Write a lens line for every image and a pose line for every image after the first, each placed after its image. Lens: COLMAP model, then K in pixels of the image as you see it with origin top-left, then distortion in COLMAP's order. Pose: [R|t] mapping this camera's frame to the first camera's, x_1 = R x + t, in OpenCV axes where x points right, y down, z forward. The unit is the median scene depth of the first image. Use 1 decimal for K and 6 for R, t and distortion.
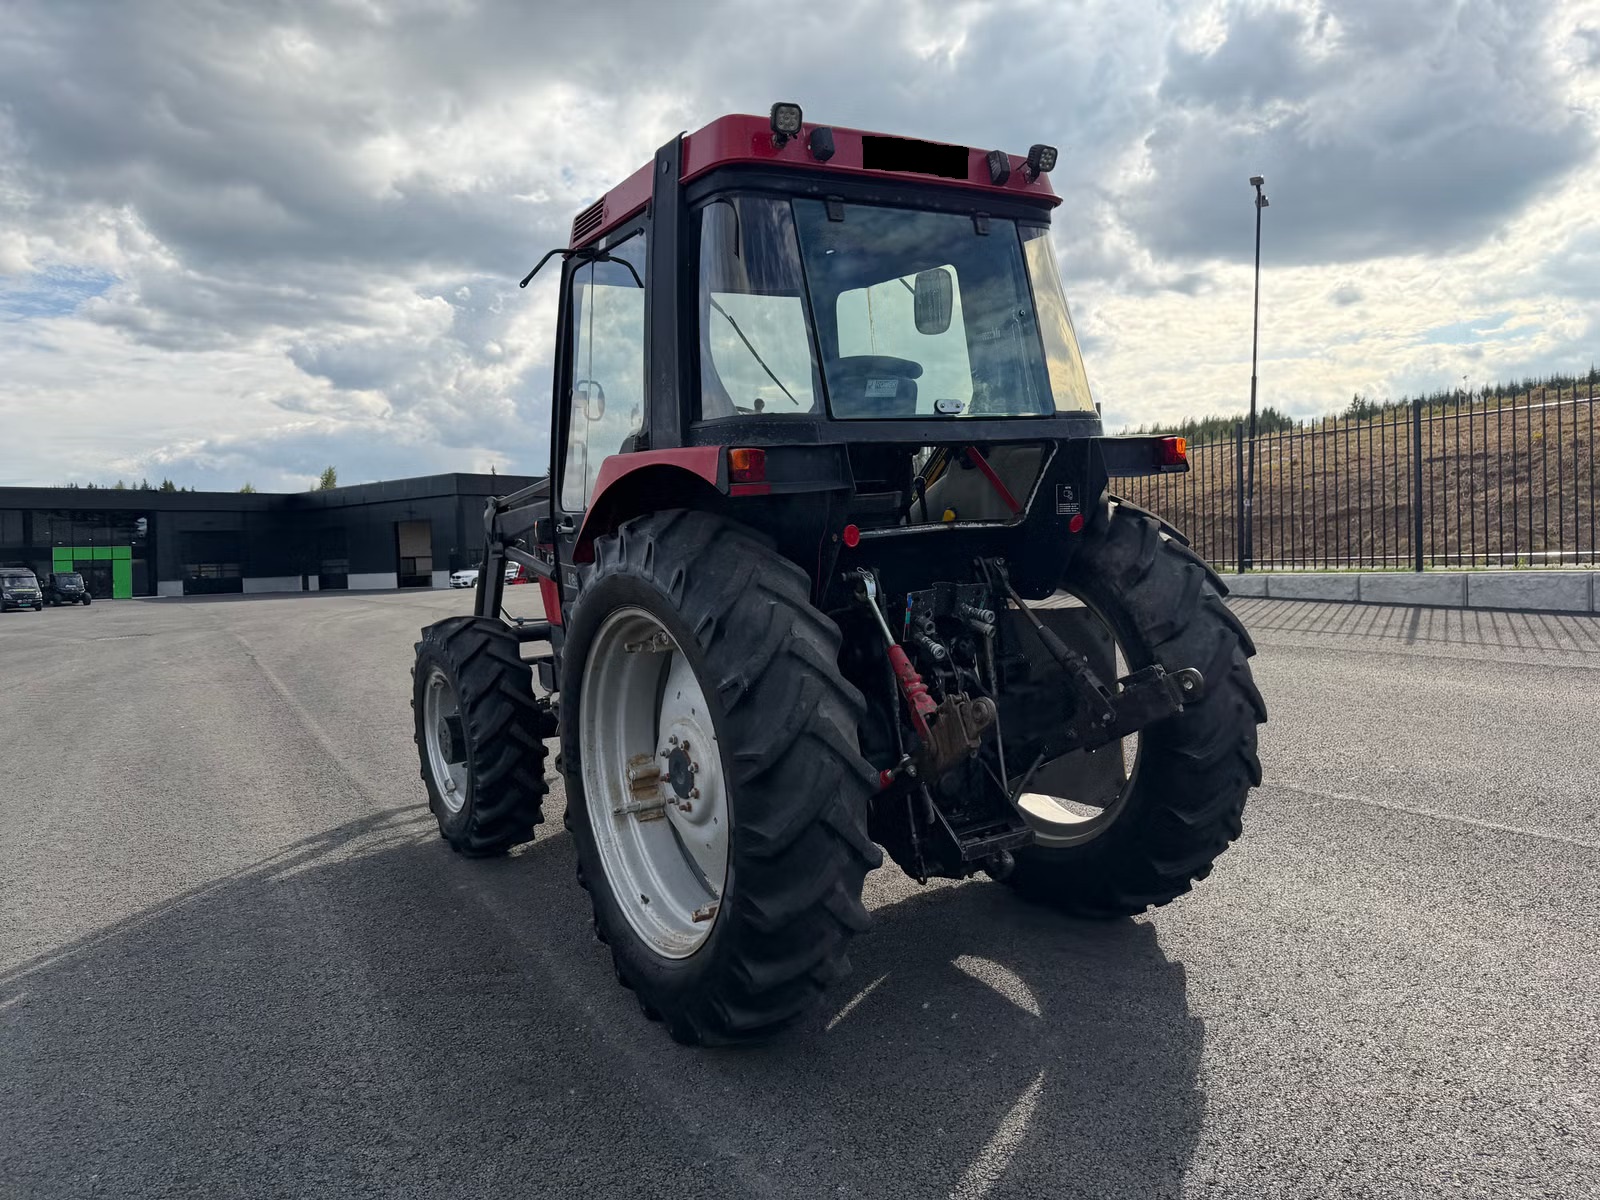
lens RADIAL K [[1139.1, 0, 790.7], [0, 1139.1, 611.4], [0, 0, 1]] dist [0.016074, -0.022954]
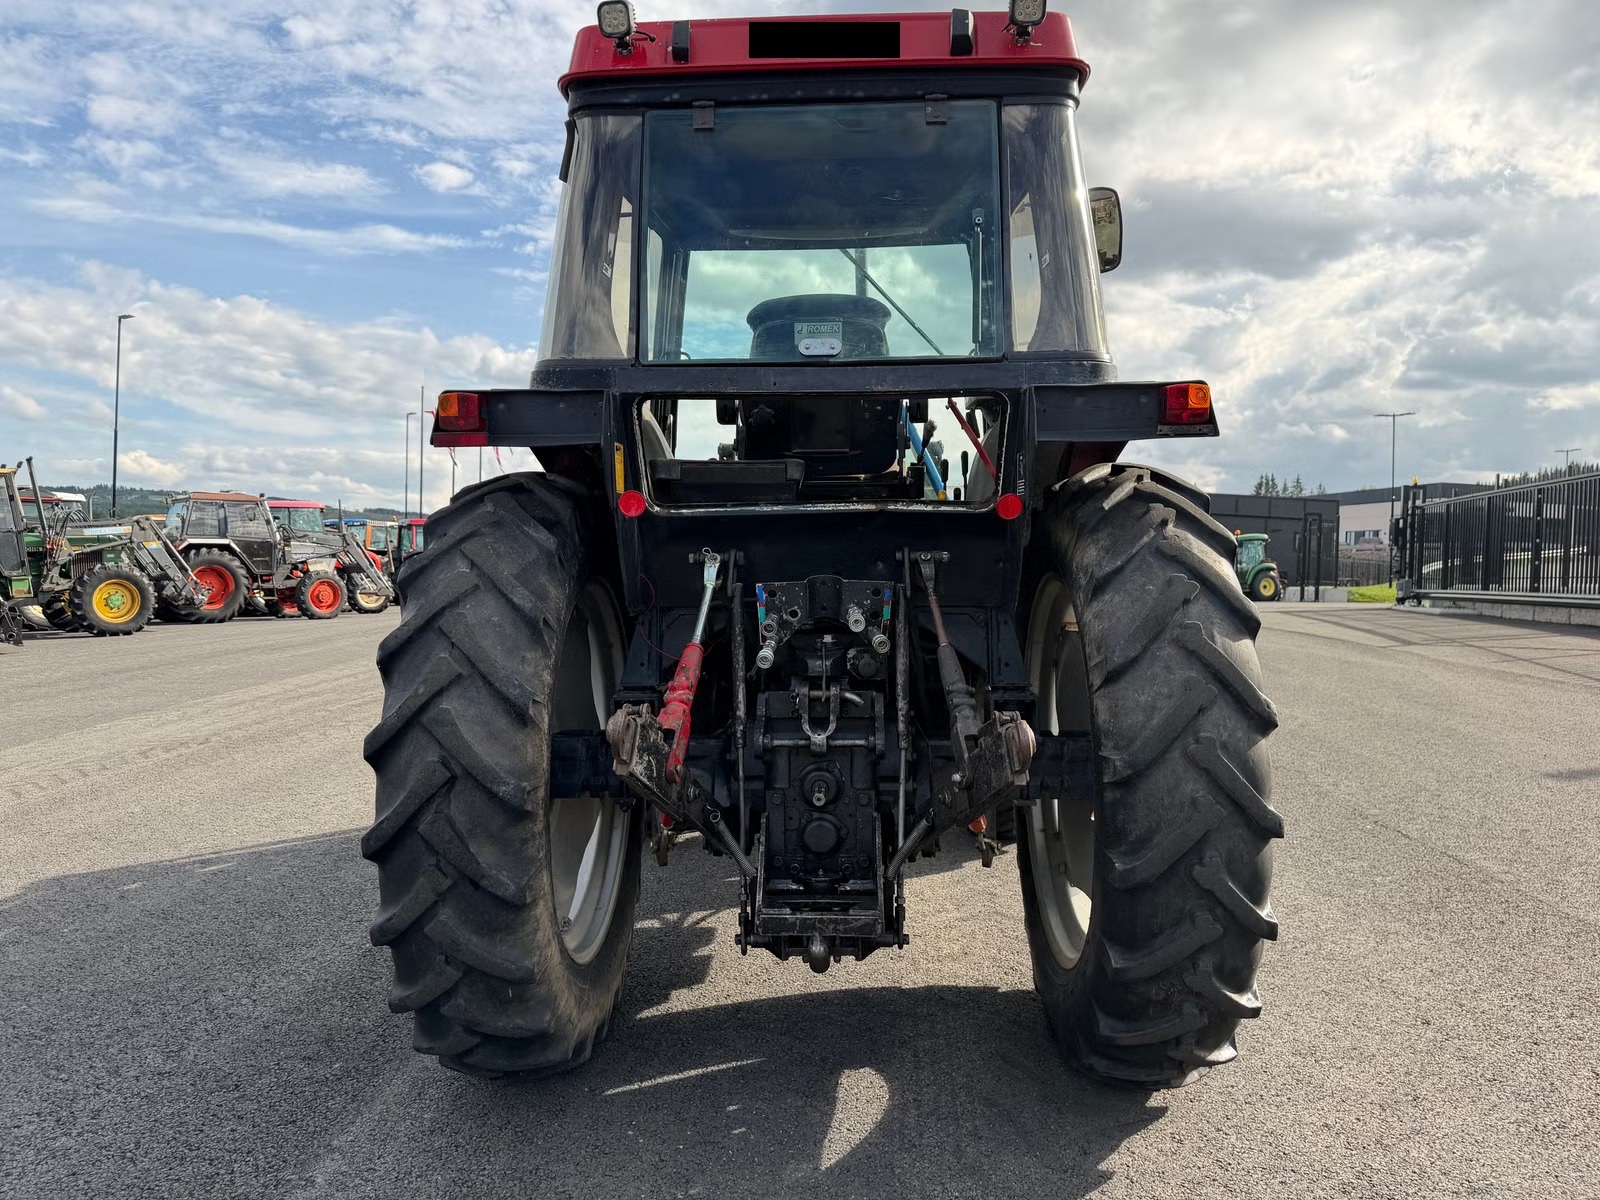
lens RADIAL K [[1139.1, 0, 791.8], [0, 1139.1, 604.0], [0, 0, 1]] dist [0.016074, -0.022954]
pose [[0.819348, 0.077478, -0.568037, 0.318217], [-0.089453, 0.995968, 0.006817, -0.005520], [0.566275, 0.045227, 0.822975, 0.199184]]
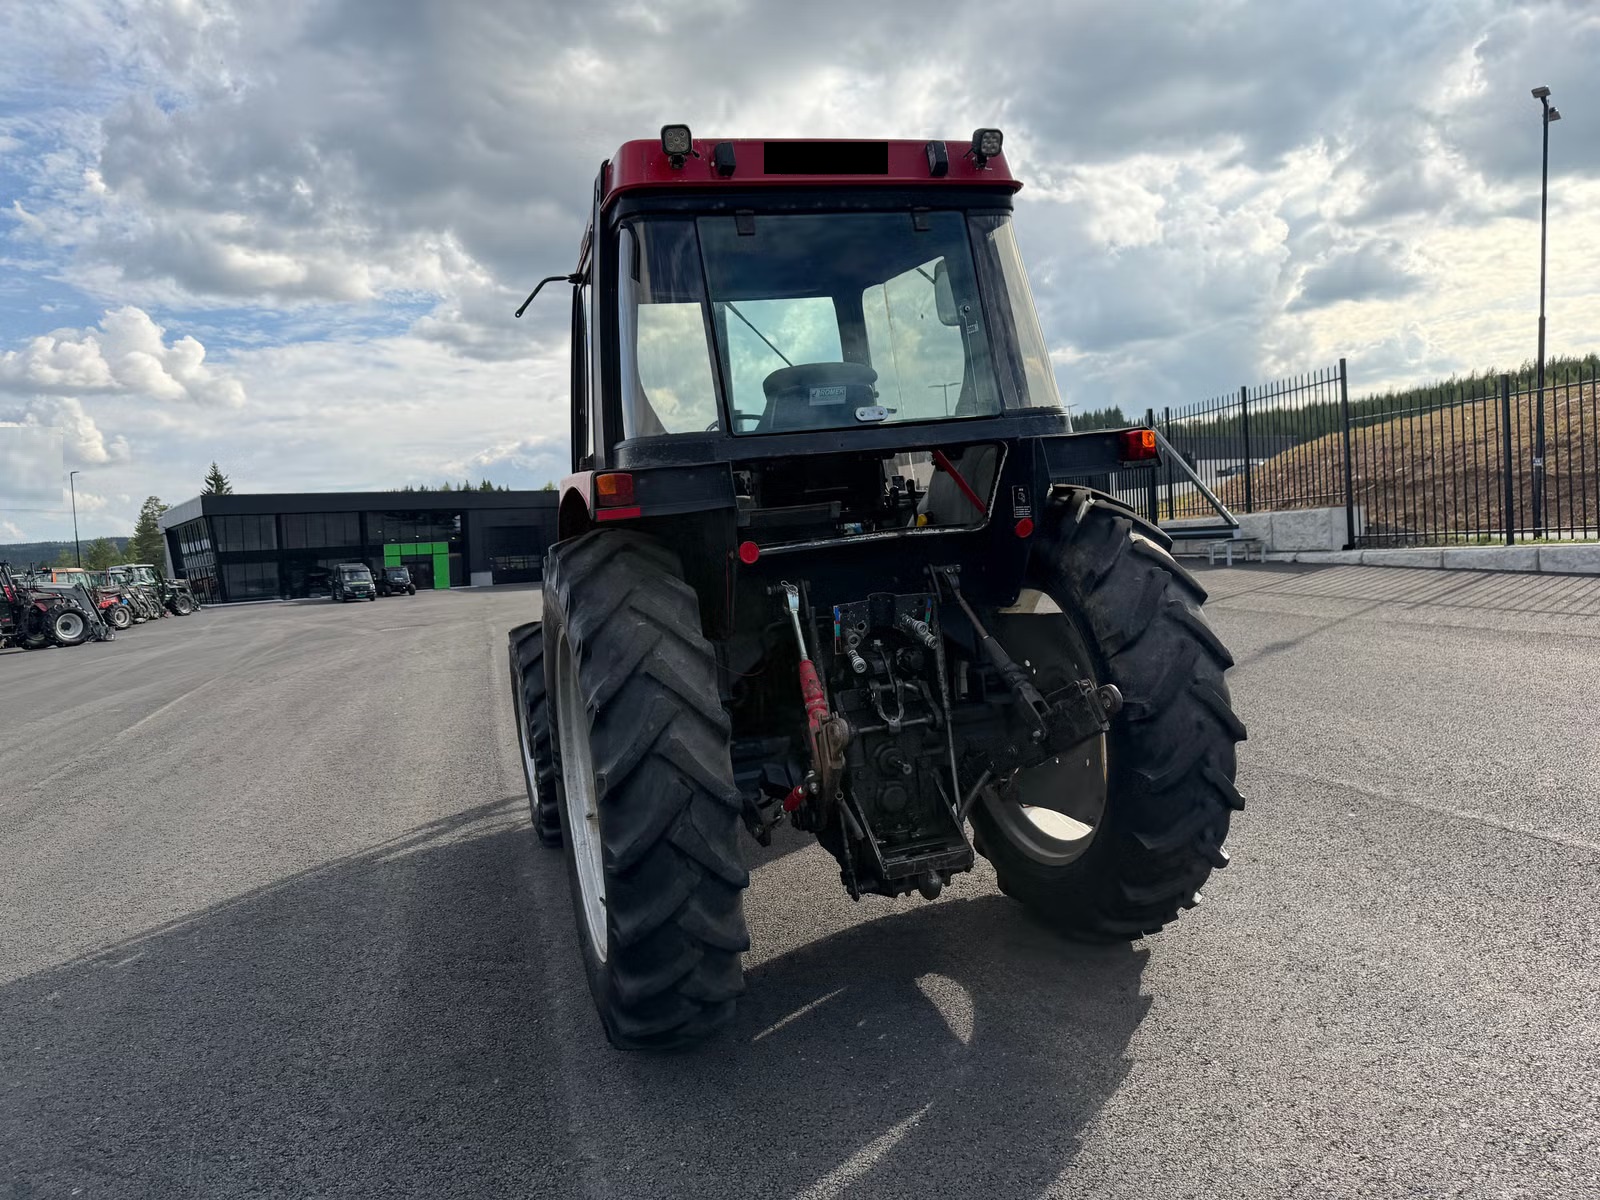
lens RADIAL K [[1139.1, 0, 786.4], [0, 1139.1, 615.7], [0, 0, 1]] dist [0.016074, -0.022954]
pose [[0.969744, -0.012119, -0.243823, 0.167268], [0.017605, 0.999638, 0.020333, -0.015752], [0.243488, -0.024010, 0.969607, 0.019563]]
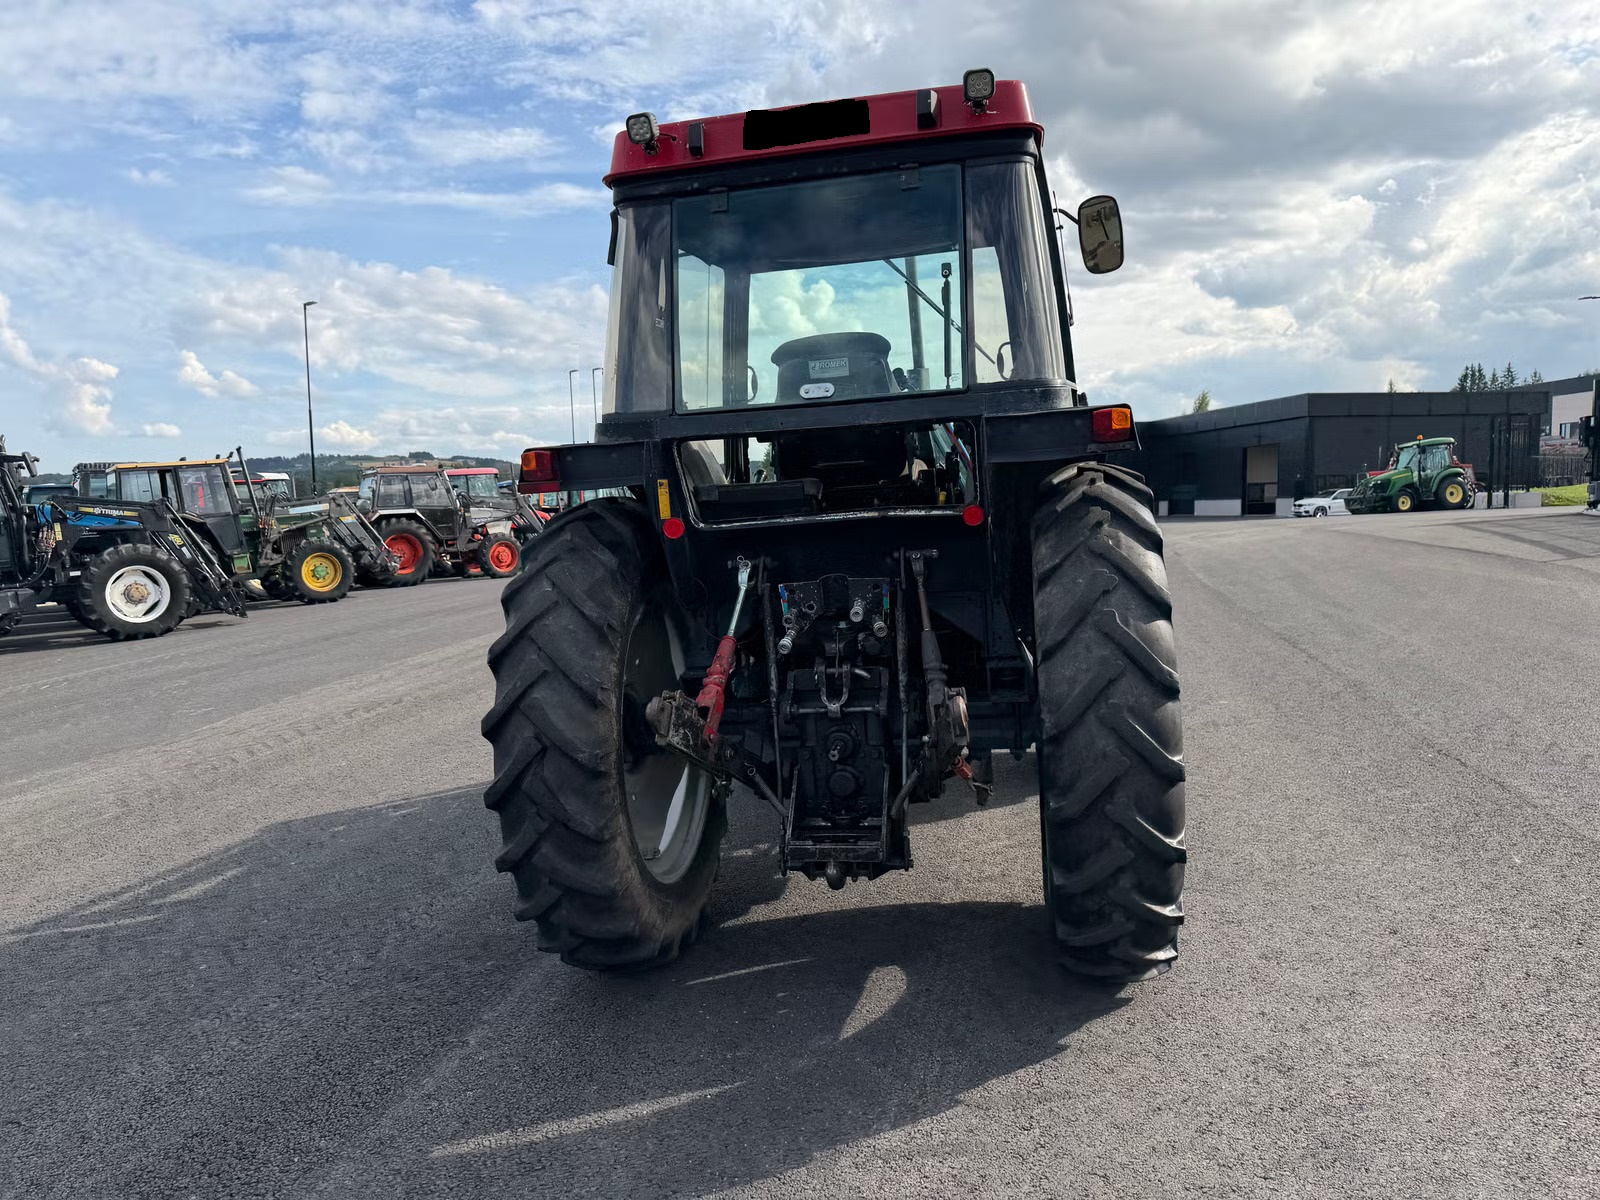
lens RADIAL K [[1139.1, 0, 791.7], [0, 1139.1, 616.7], [0, 0, 1]] dist [0.016074, -0.022954]
pose [[0.730684, 0.085268, -0.677370, 0.431766], [-0.036132, 0.995609, 0.086352, -0.040912], [0.681759, -0.038622, 0.730557, 0.158038]]
